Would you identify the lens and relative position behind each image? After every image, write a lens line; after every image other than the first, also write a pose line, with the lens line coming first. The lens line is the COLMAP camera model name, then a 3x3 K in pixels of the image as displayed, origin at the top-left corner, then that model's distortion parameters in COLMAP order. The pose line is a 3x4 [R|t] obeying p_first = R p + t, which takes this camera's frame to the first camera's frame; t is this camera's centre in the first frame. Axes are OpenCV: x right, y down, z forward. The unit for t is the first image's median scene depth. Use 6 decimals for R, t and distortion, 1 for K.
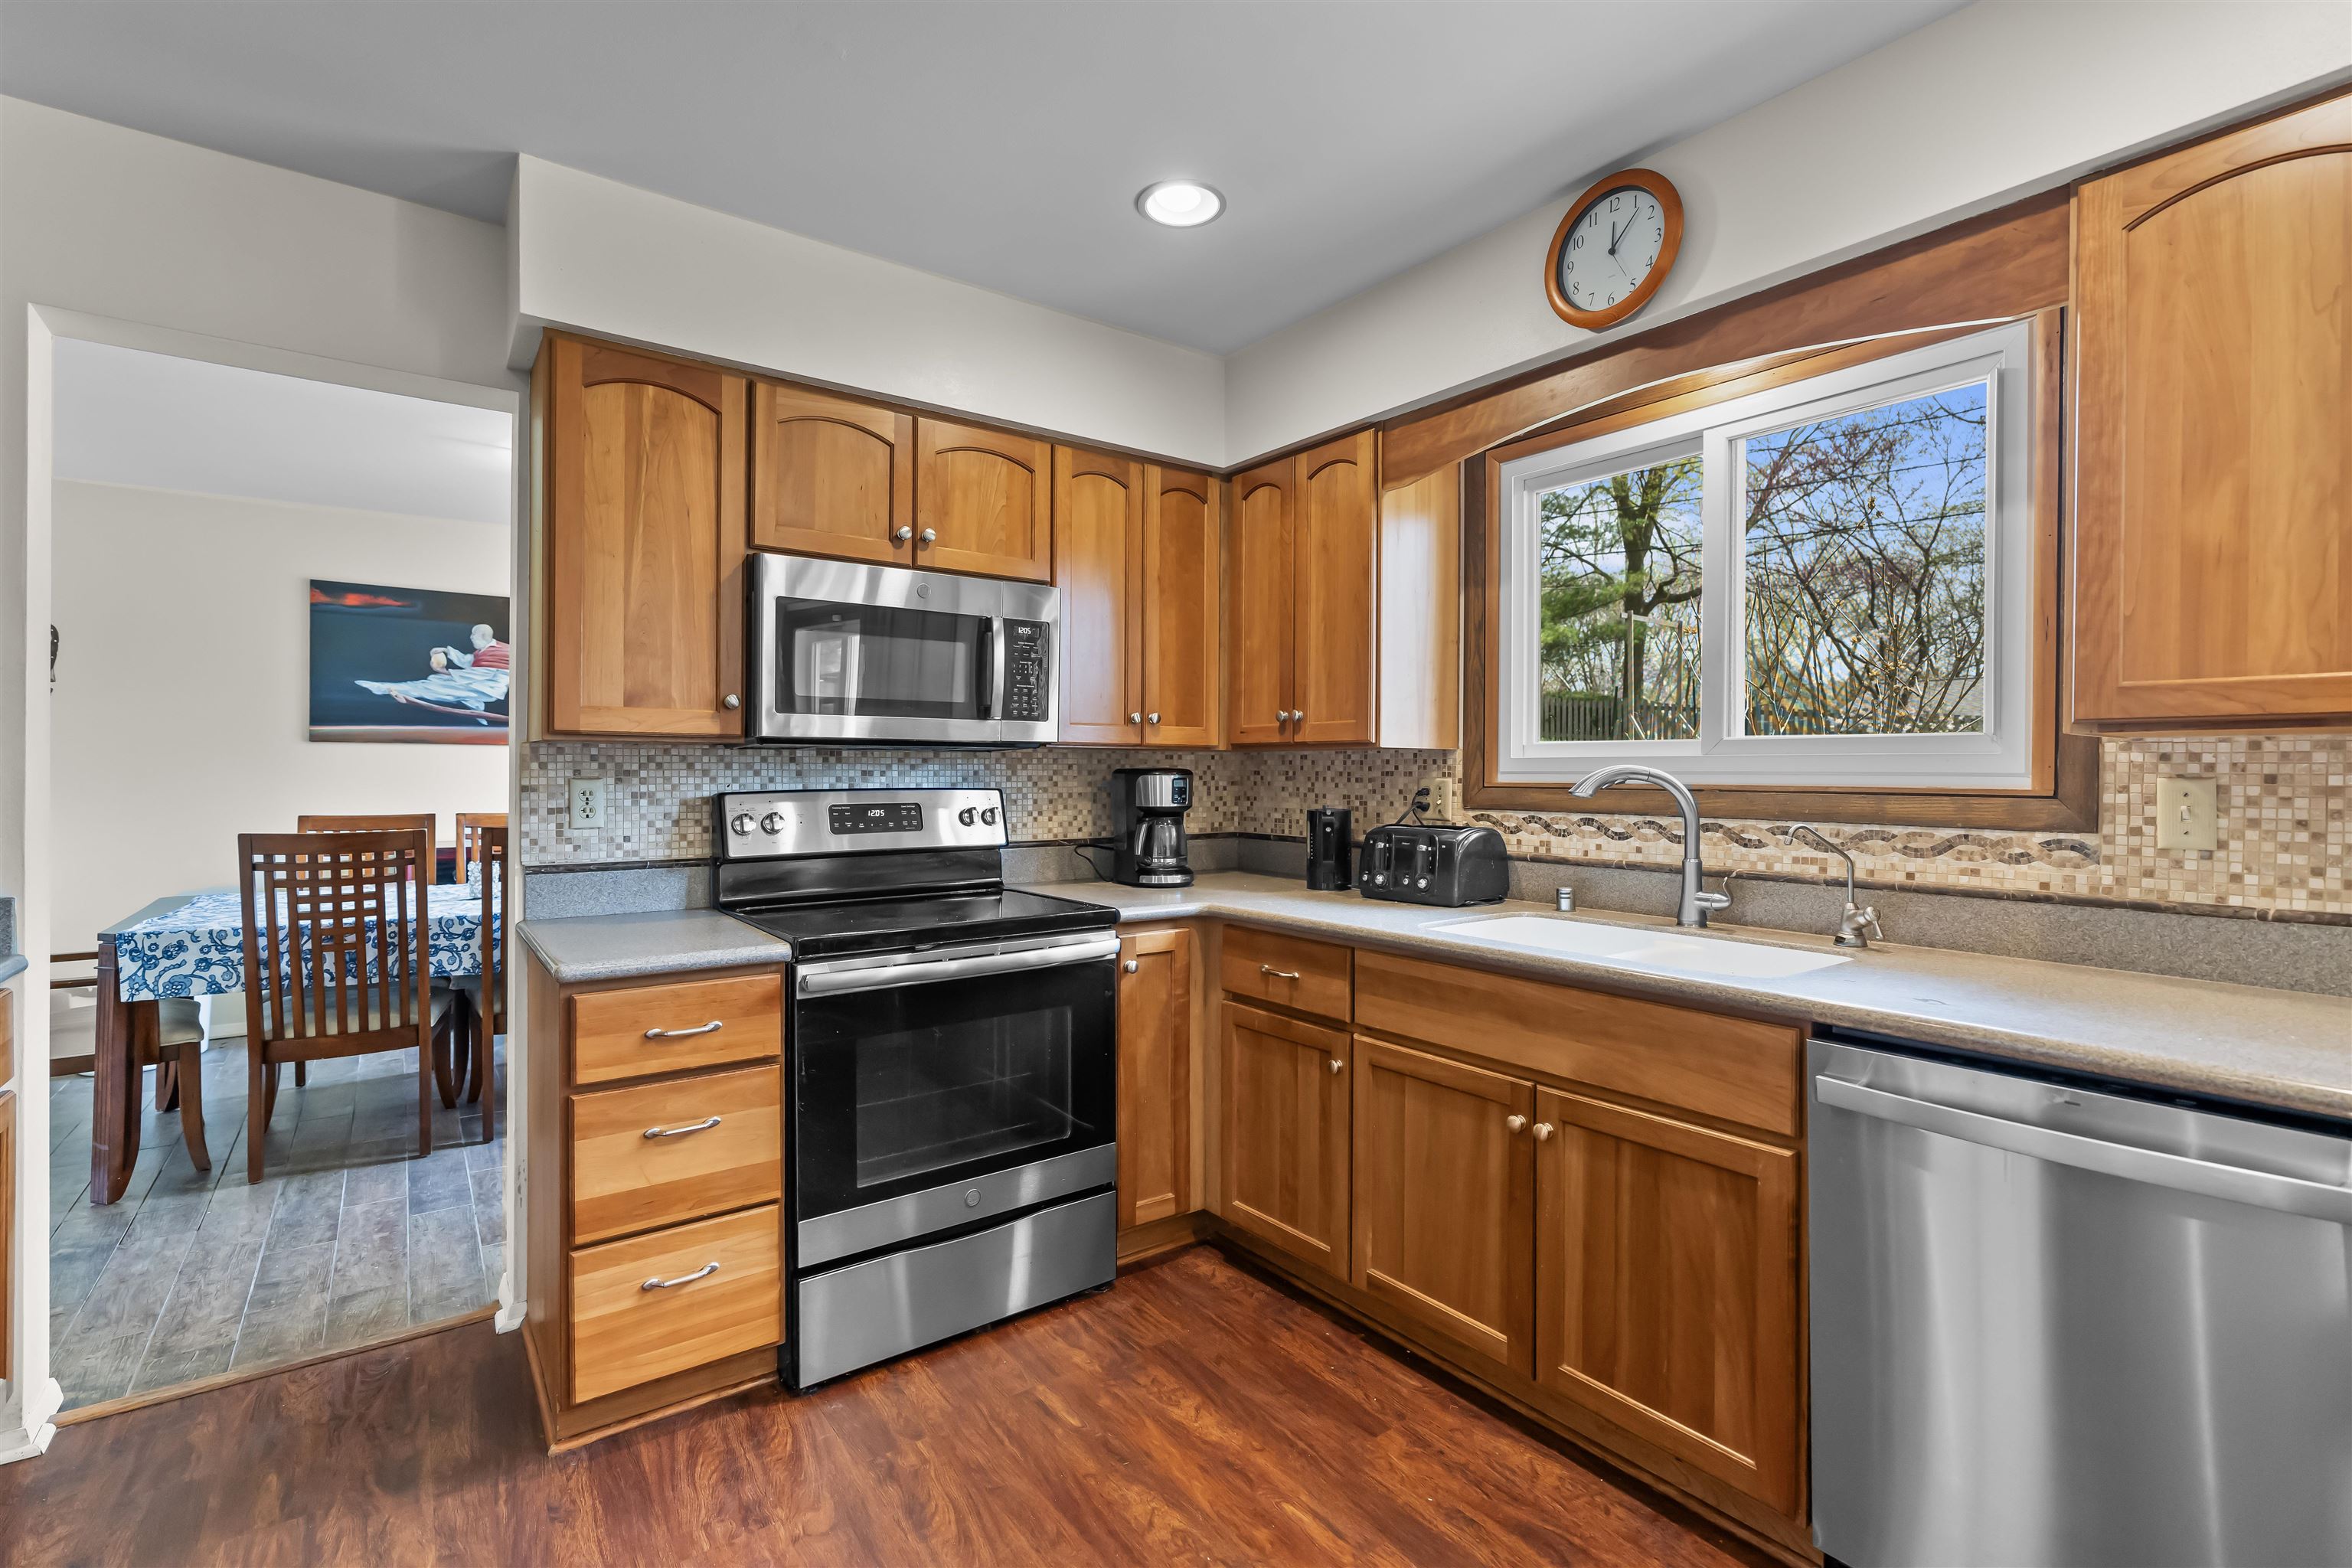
lens RADIAL K [[1058.2, 0, 1175.0], [0, 1058.2, 777.5], [0, 0, 1]] dist [-0.002097, 0.001037]
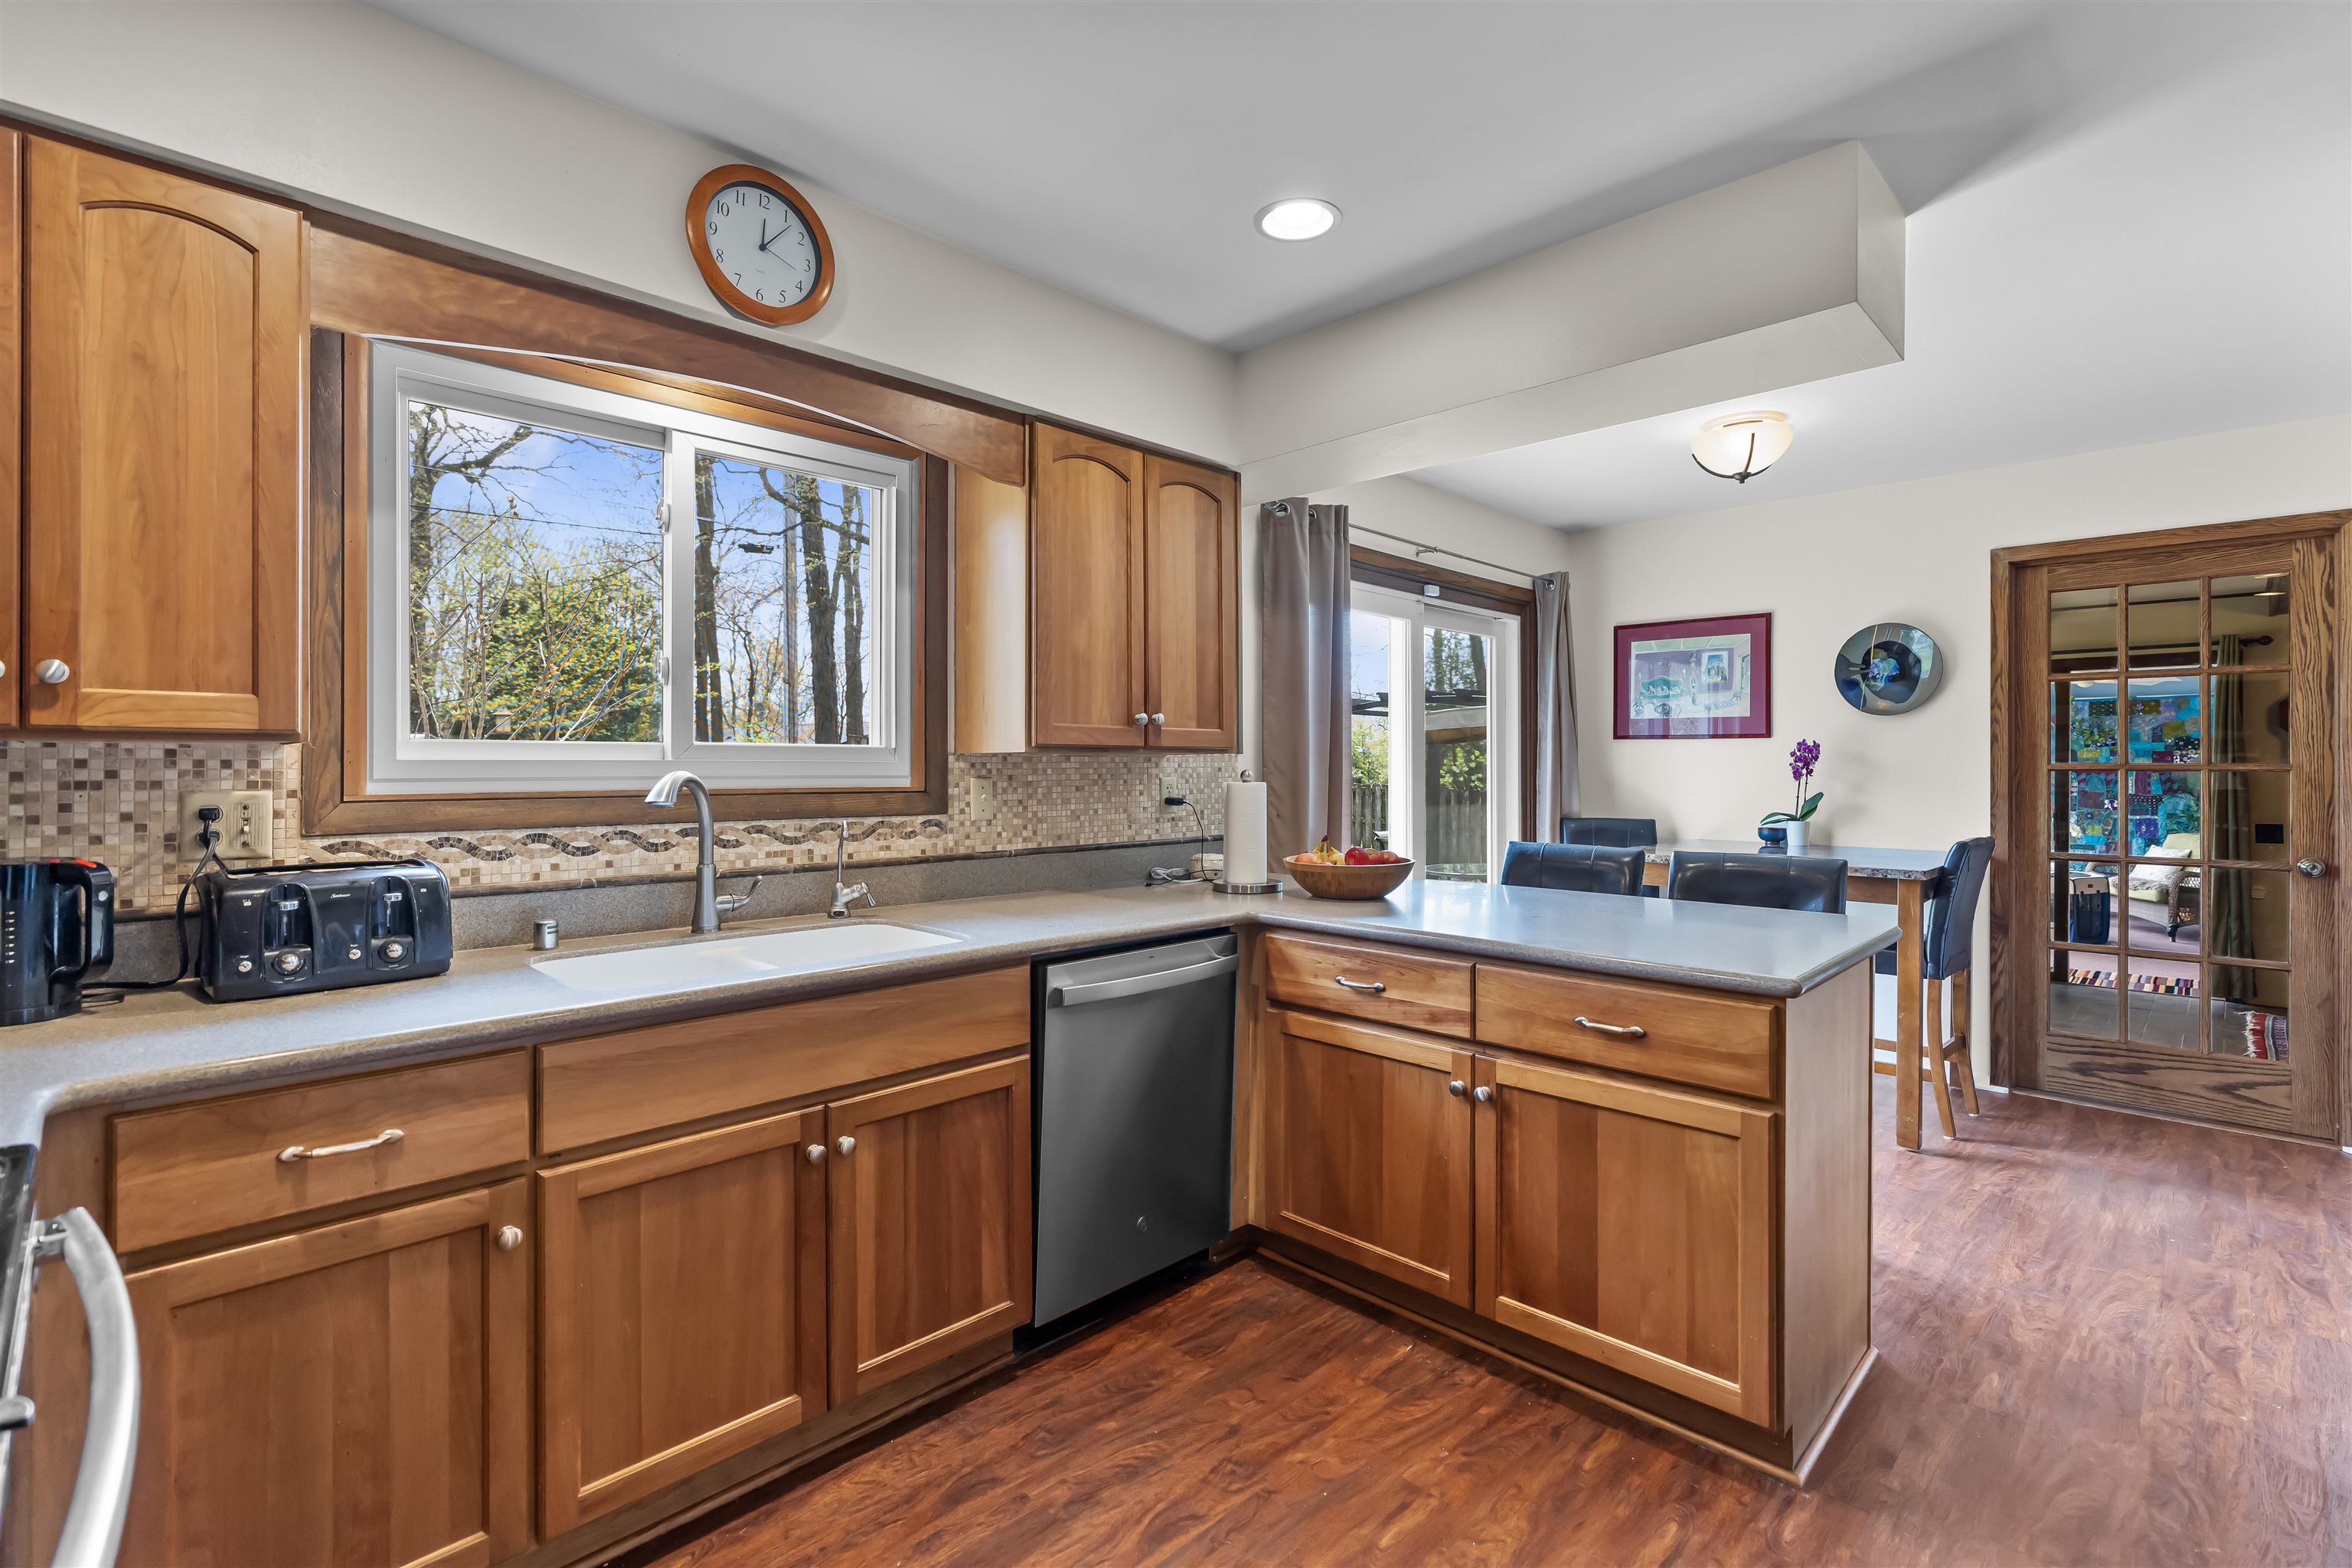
lens RADIAL K [[1058.2, 0, 1169.5], [0, 1058.2, 767.3], [0, 0, 1]] dist [-0.002097, 0.001037]
pose [[-0.149069, -0.005281, 0.988813, -0.504687], [0.003958, 0.999975, 0.005937, -0.016862], [-0.988819, 0.004799, -0.149045, 0.637870]]
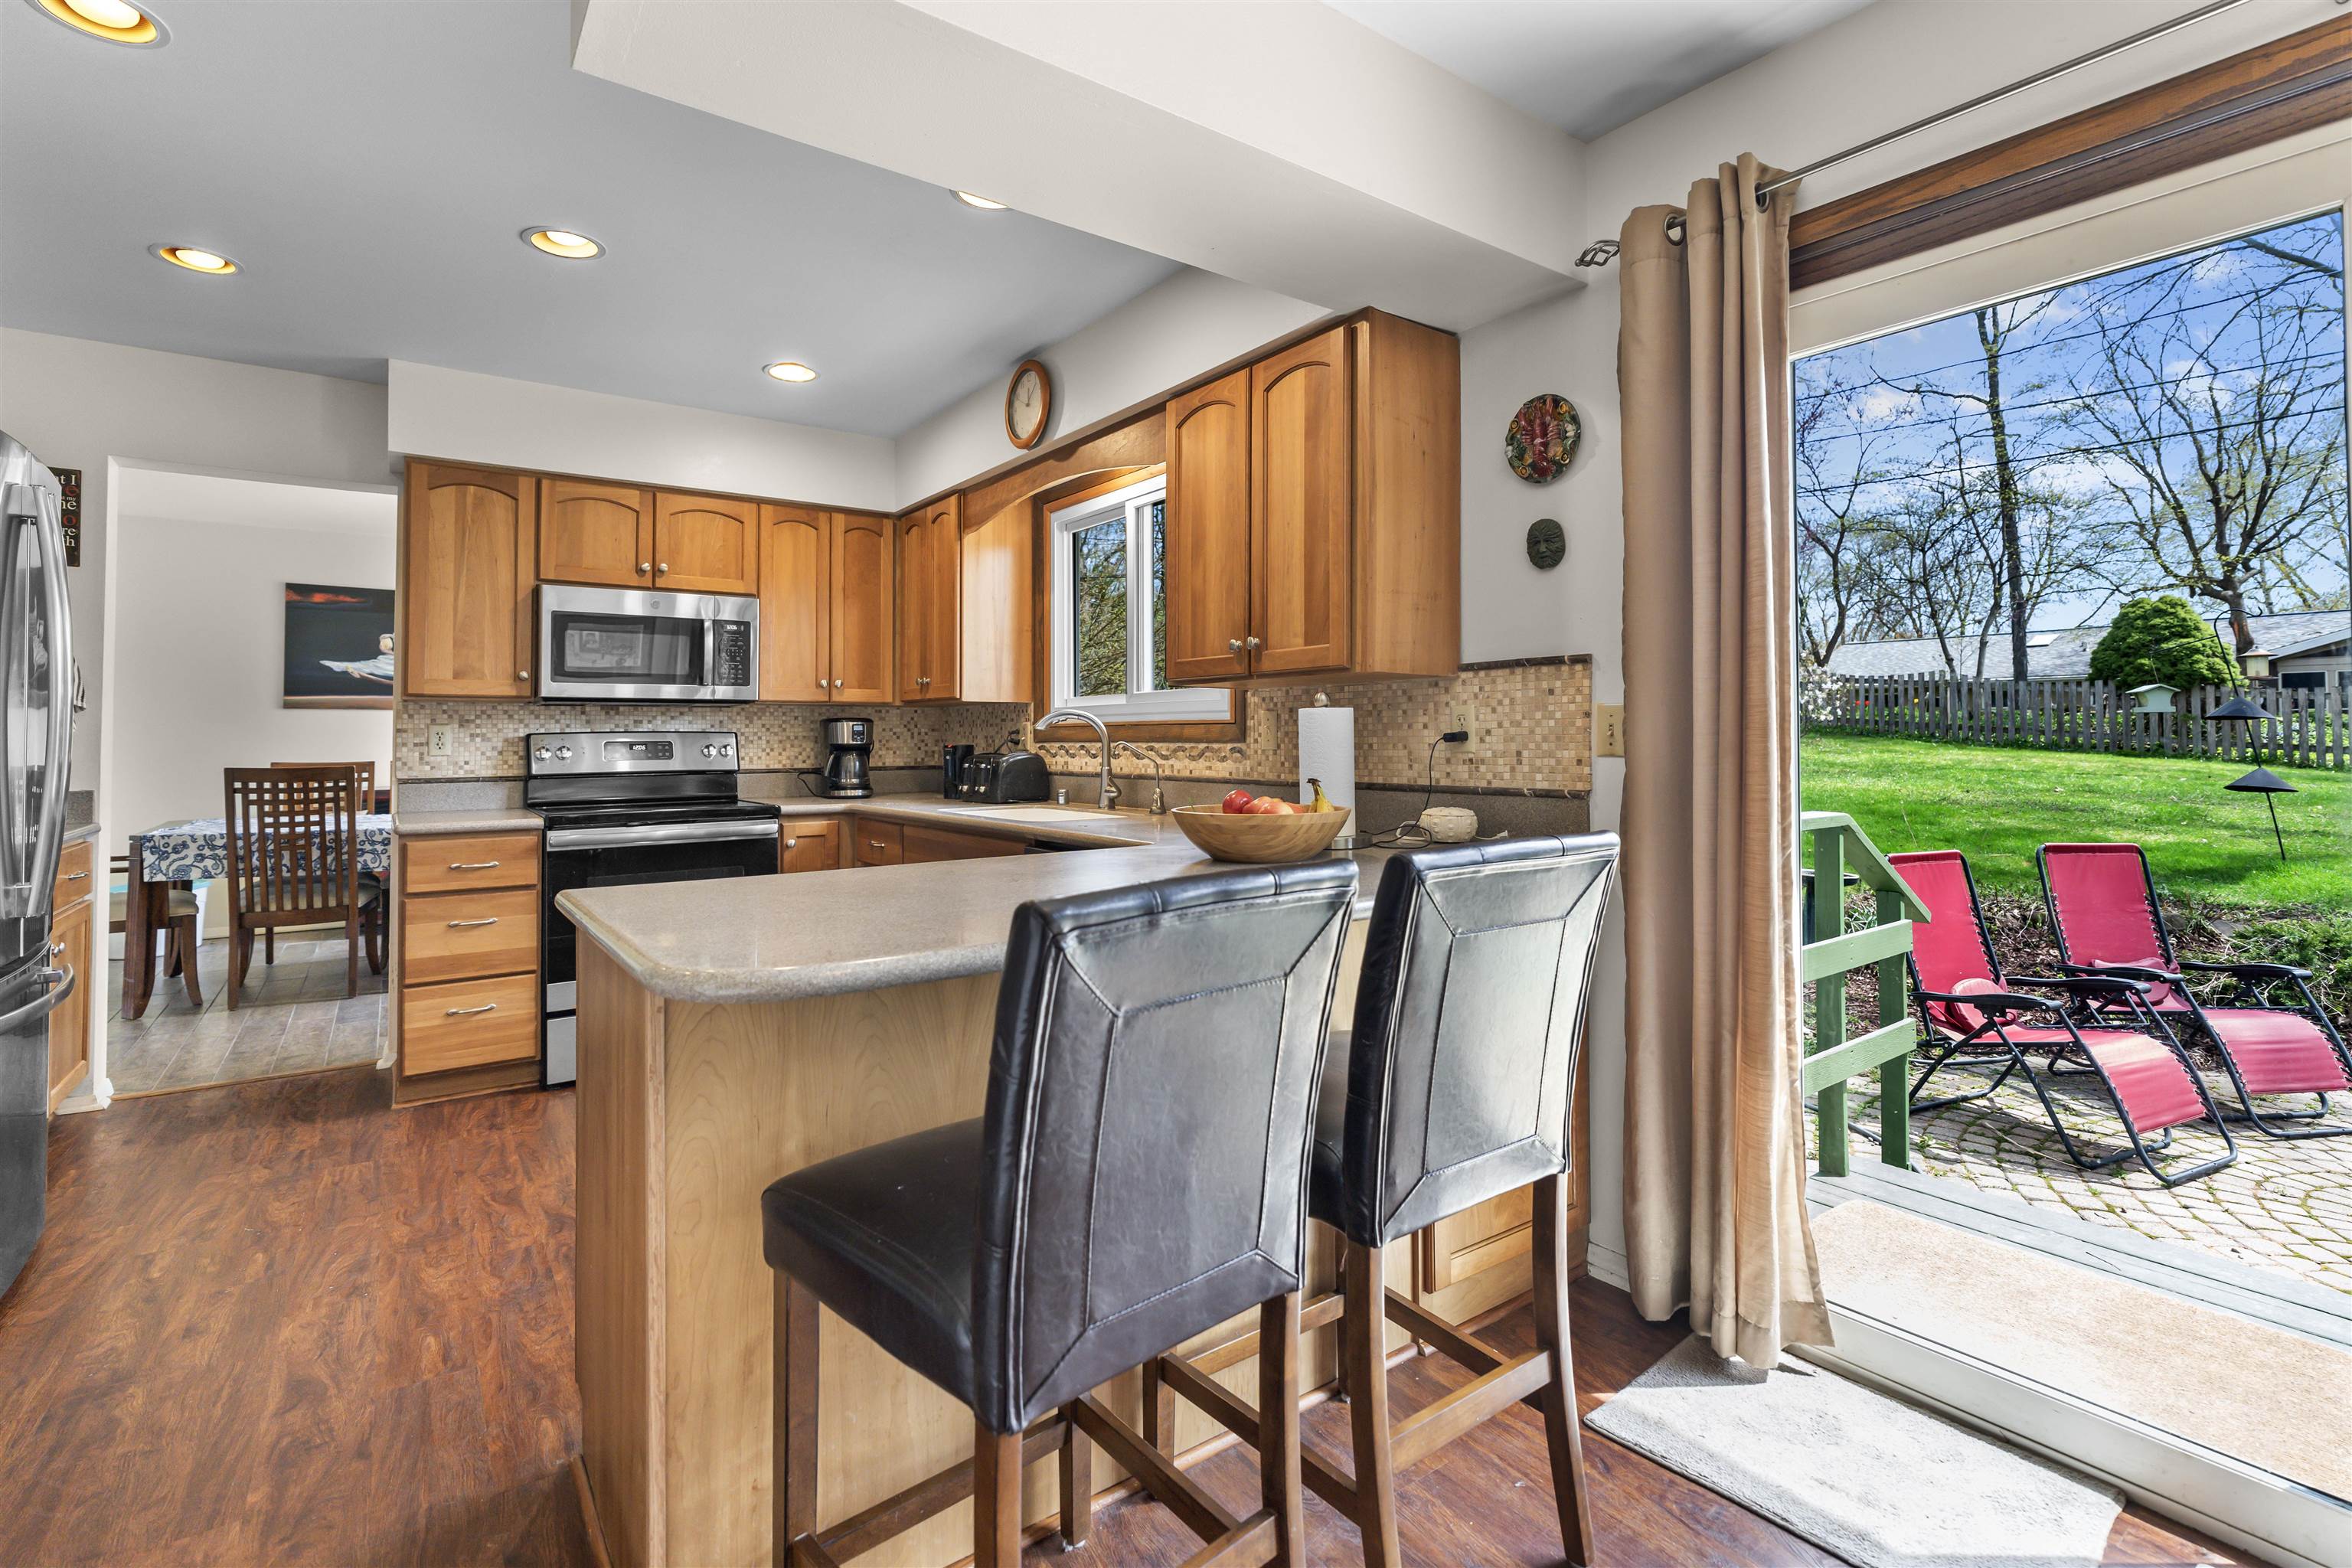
lens RADIAL K [[1058.2, 0, 1152.1], [0, 1058.2, 715.3], [0, 0, 1]] dist [-0.002097, 0.001037]
pose [[0.999896, -0.008433, -0.011701, 0.516403], [0.008106, 0.999584, -0.027664, 0.038252], [0.011929, 0.027567, 0.999549, -0.558510]]
